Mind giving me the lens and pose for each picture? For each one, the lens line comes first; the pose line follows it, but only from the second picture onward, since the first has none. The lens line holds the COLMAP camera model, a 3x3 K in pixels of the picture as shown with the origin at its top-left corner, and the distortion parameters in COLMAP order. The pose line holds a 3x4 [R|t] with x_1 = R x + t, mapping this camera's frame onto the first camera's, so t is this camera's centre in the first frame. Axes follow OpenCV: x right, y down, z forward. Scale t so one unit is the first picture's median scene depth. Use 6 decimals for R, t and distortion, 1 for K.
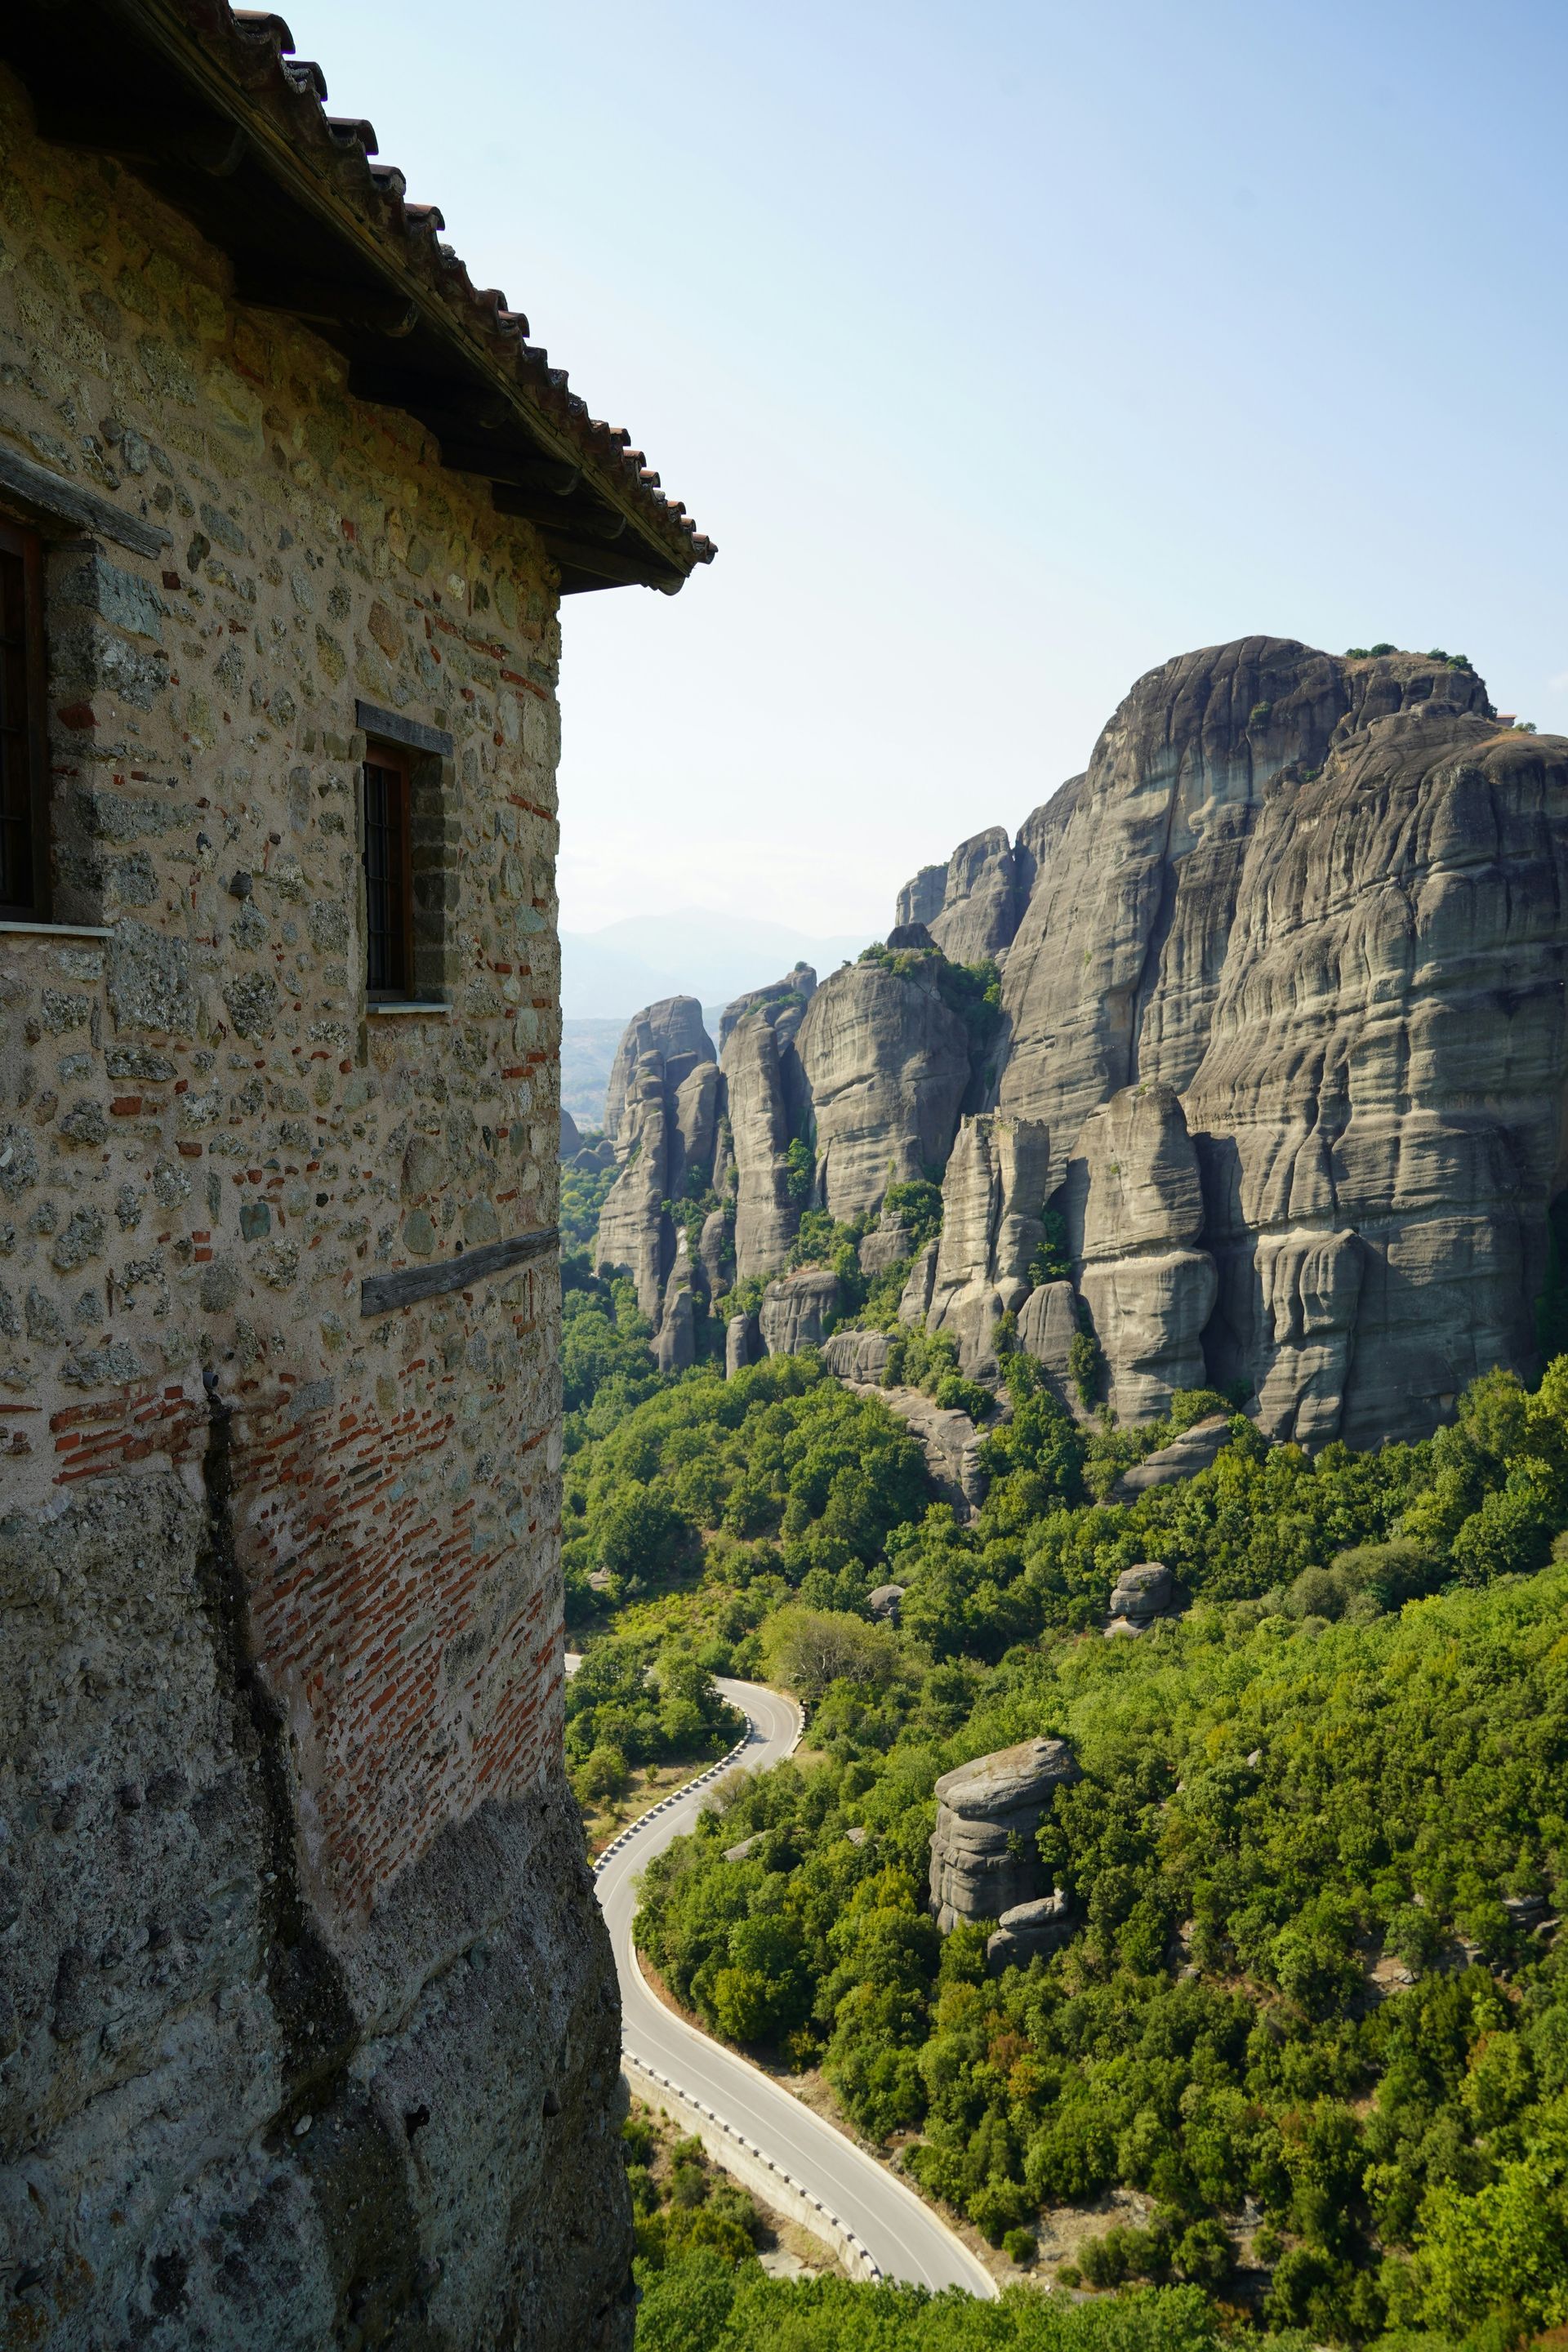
lens RADIAL K [[2843.0, 0, 784.0], [0, 2843.0, 1176.0], [0, 0, 1]] dist [-0.009462, 0.006241]
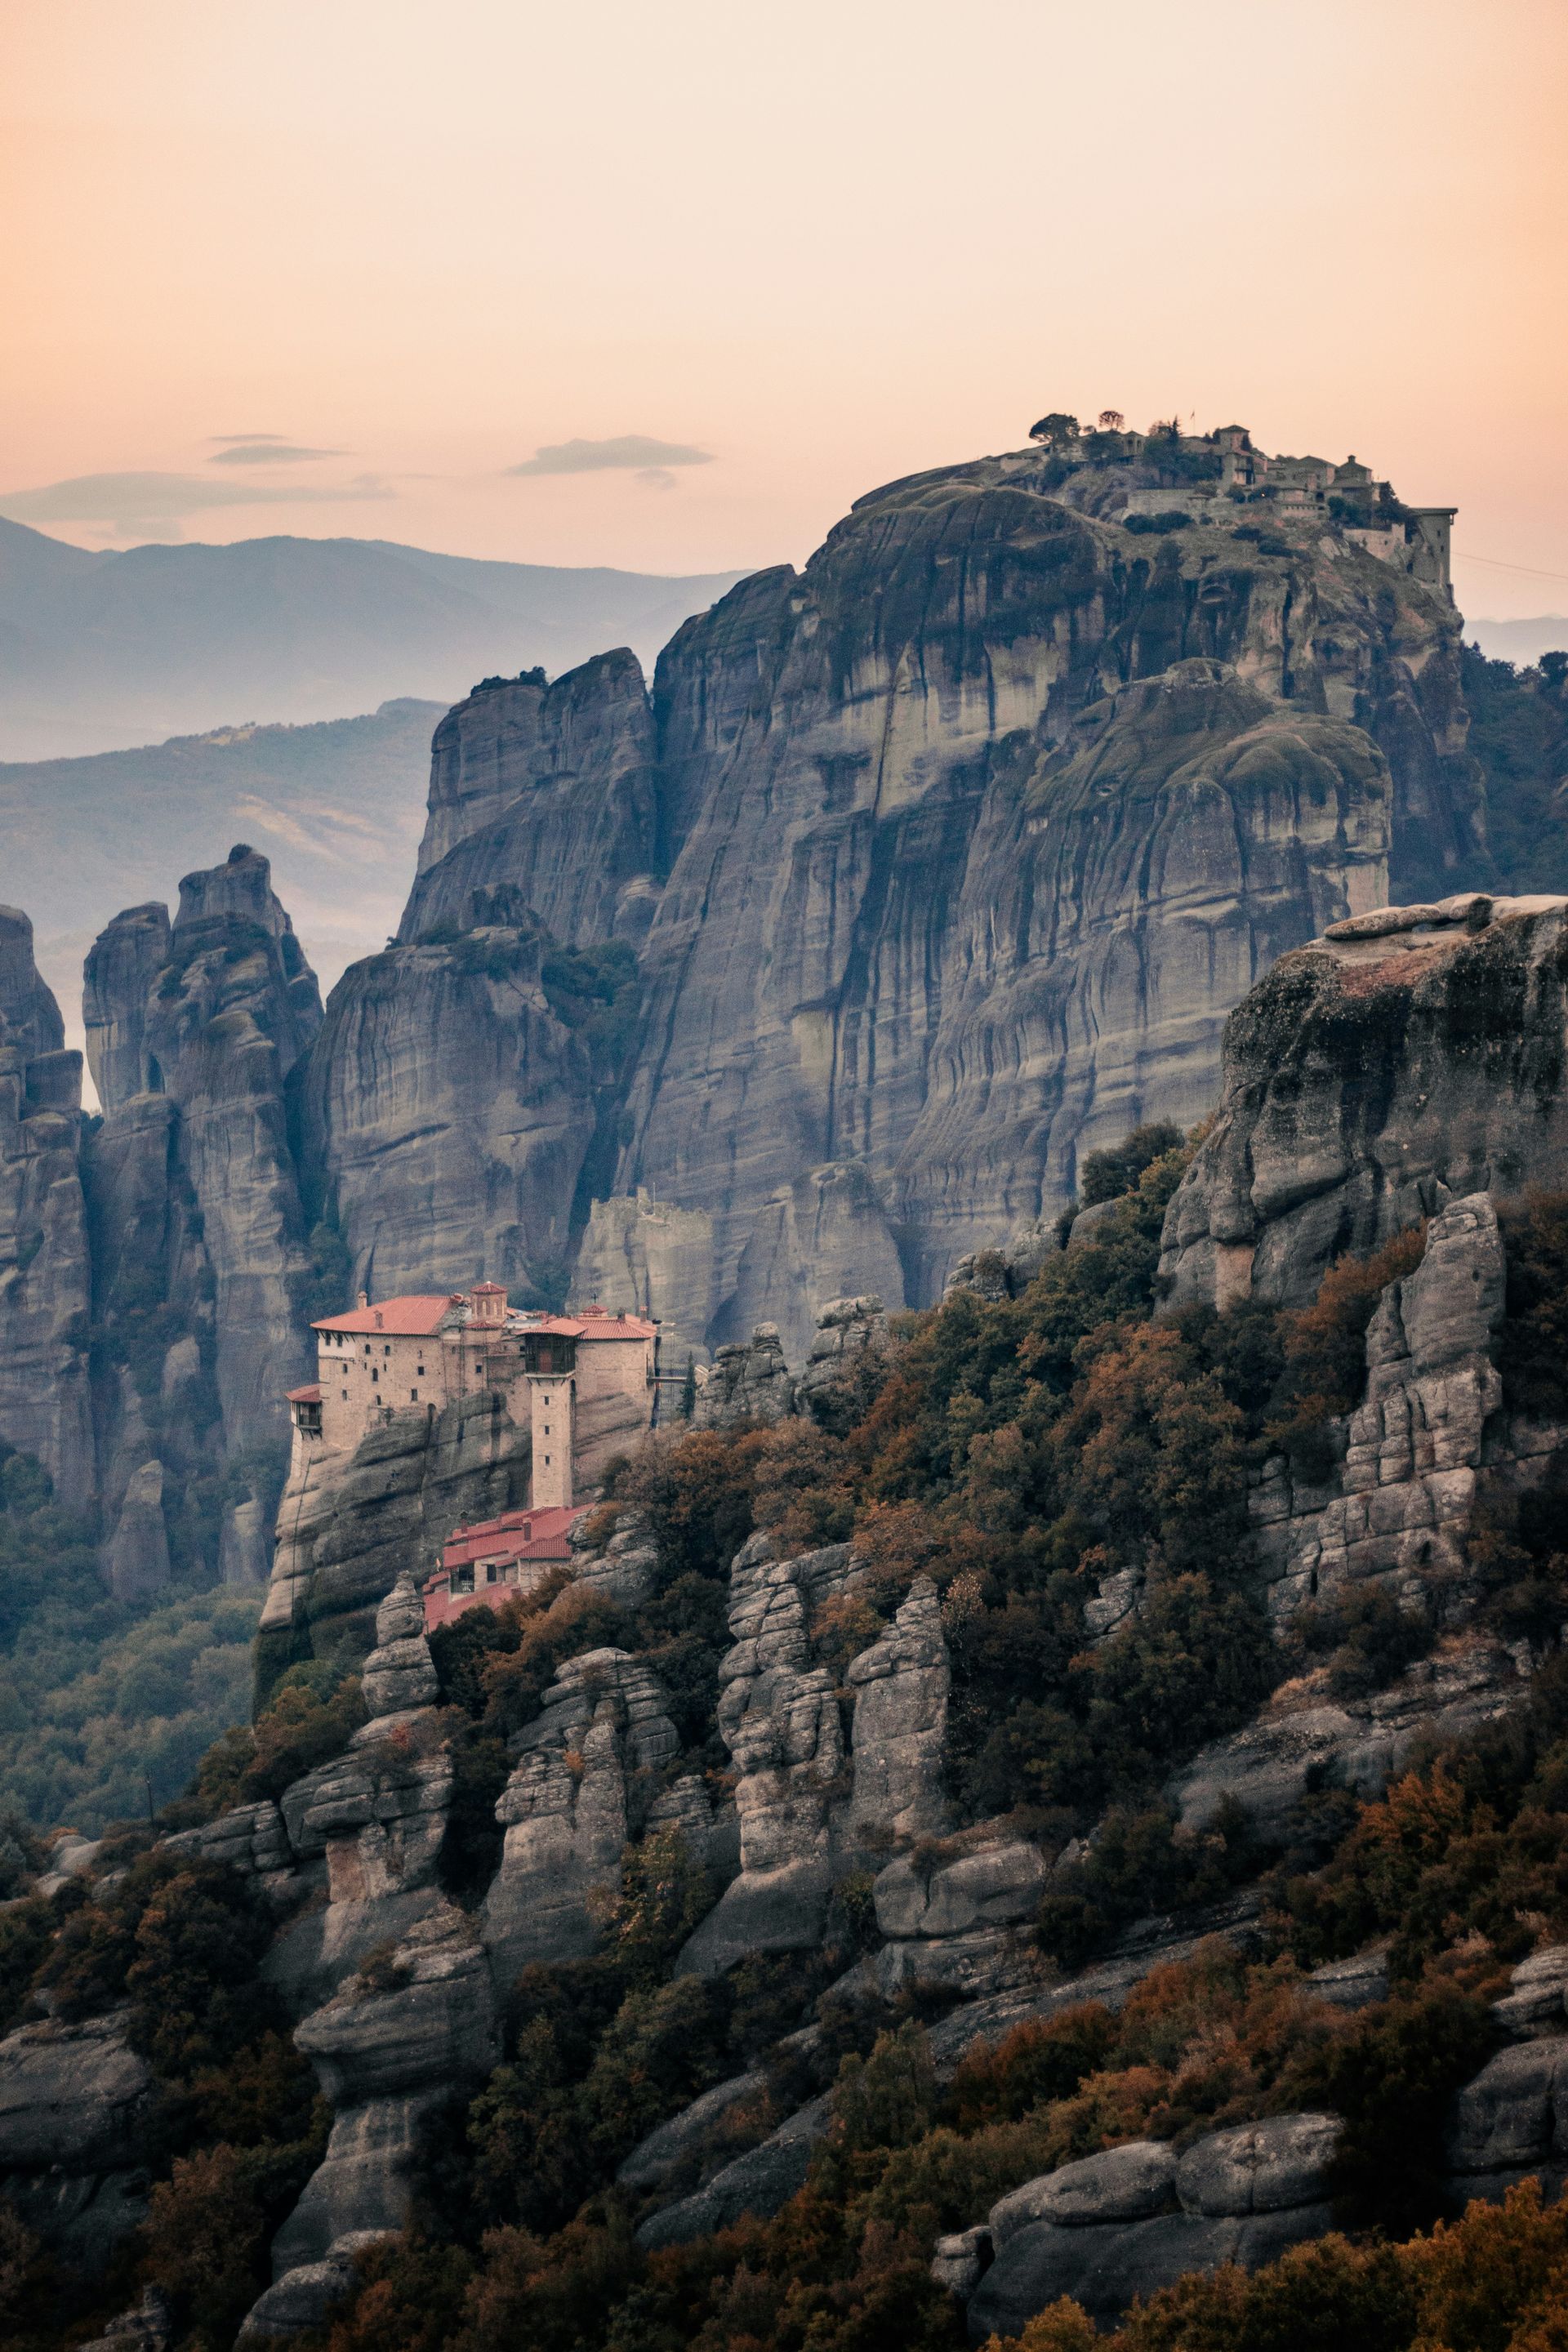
lens RADIAL K [[2843.0, 0, 784.0], [0, 2843.0, 1176.0], [0, 0, 1]] dist [-0.009462, 0.006241]
pose [[0.992421, -0.016711, 0.121739, 0.022016], [0.022306, 0.998750, -0.044742, 0.005321], [-0.120839, 0.047118, 0.991553, 0.266764]]
